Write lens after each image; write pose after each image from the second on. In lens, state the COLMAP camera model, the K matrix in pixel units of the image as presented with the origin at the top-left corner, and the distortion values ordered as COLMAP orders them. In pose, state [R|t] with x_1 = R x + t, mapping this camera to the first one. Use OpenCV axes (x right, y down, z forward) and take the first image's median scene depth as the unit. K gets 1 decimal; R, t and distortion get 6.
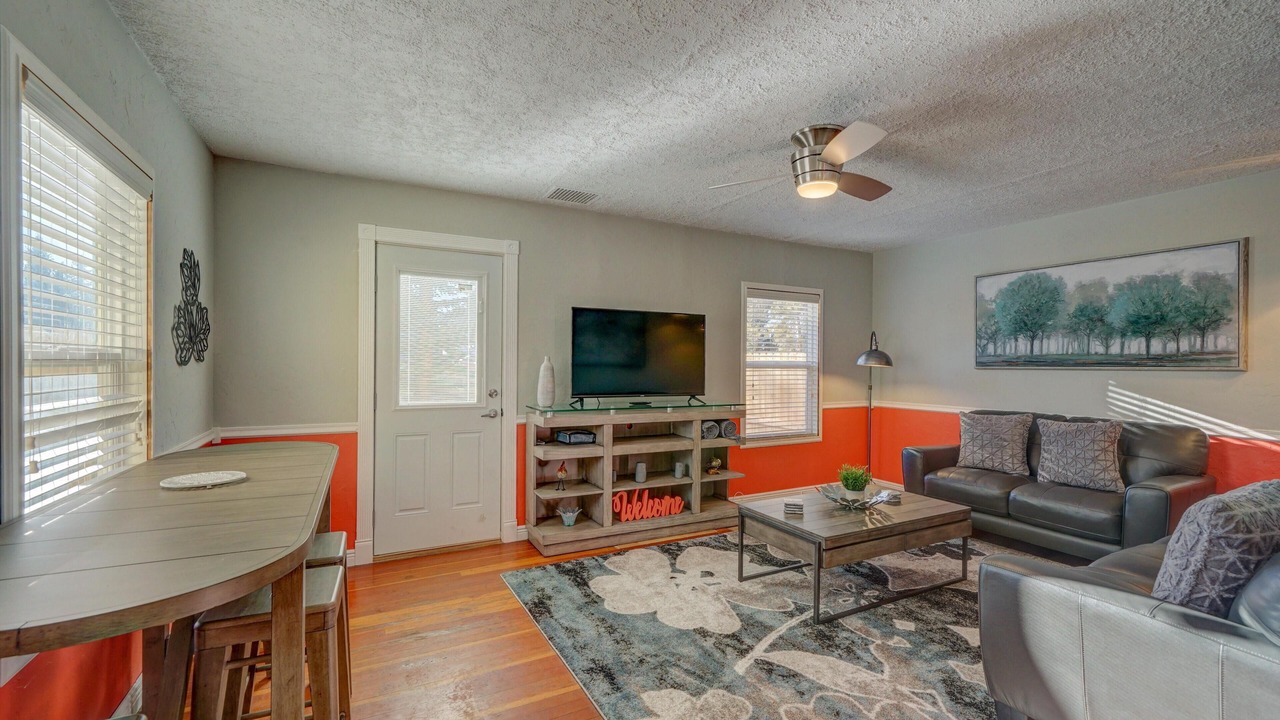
lens RADIAL K [[528.5, 0, 627.4], [0, 528.5, 358.8], [0, 0, 1]] dist [-0.008257, -0.000346]
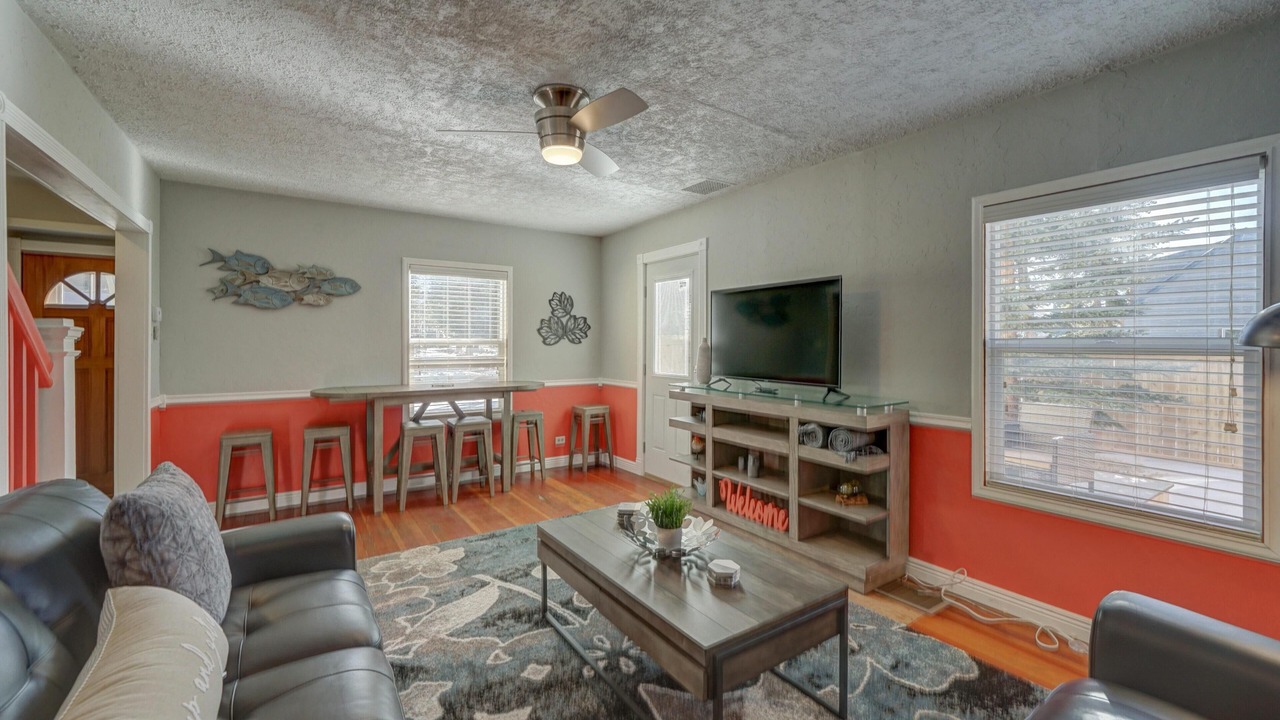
lens RADIAL K [[531.5, 0, 637.5], [0, 531.5, 342.4], [0, 0, 1]] dist [-0.001358, -0.000155]
pose [[0.106974, -0.004848, -0.994250, 0.917328], [0.008289, 0.999958, -0.003984, 0.007050], [0.994227, -0.007815, 0.107009, 0.727851]]
